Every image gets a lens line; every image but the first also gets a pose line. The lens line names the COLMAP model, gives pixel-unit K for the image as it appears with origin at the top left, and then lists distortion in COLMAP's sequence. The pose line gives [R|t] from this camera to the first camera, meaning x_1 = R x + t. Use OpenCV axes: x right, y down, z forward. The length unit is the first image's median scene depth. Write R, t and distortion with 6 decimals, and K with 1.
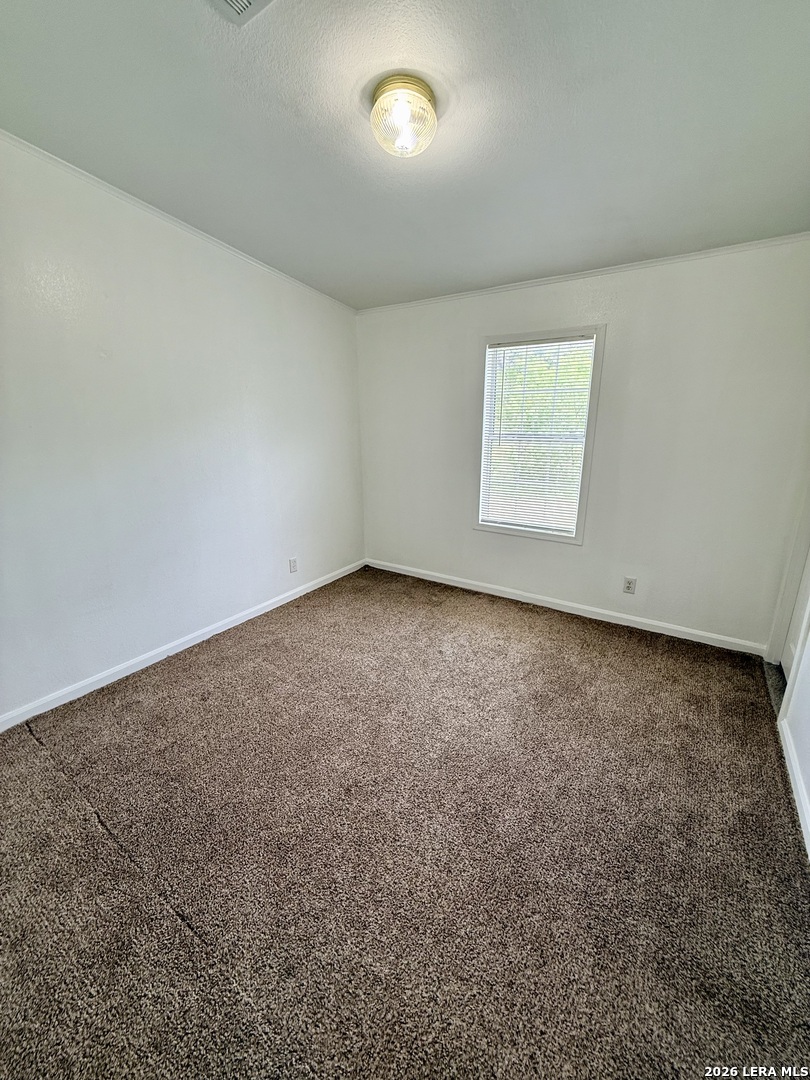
lens RADIAL K [[433.2, 0, 405.0], [0, 433.2, 540.0], [0, 0, 1]] dist [-0.002397, 0.000504]
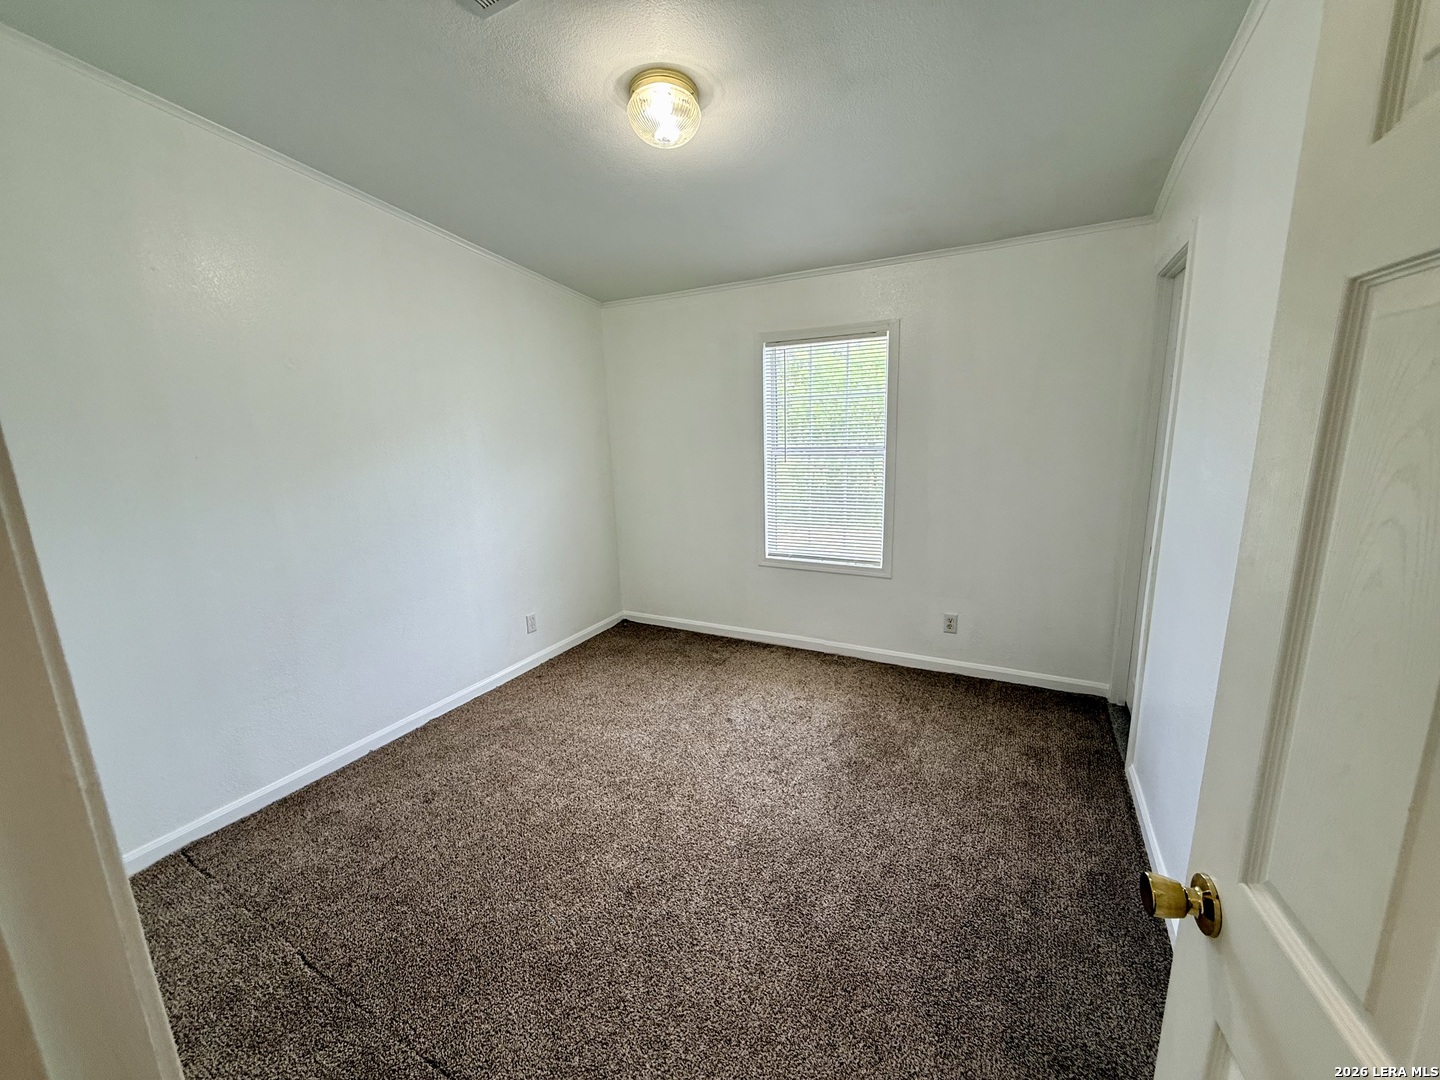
lens RADIAL K [[577.6, 0, 715.5], [0, 577.6, 546.4], [0, 0, 1]] dist [-0.002397, 0.000504]
pose [[0.994790, -0.044639, 0.091656, -0.039831], [0.051174, 0.996217, -0.070229, 0.021343], [-0.088174, 0.074554, 0.993311, -0.117513]]
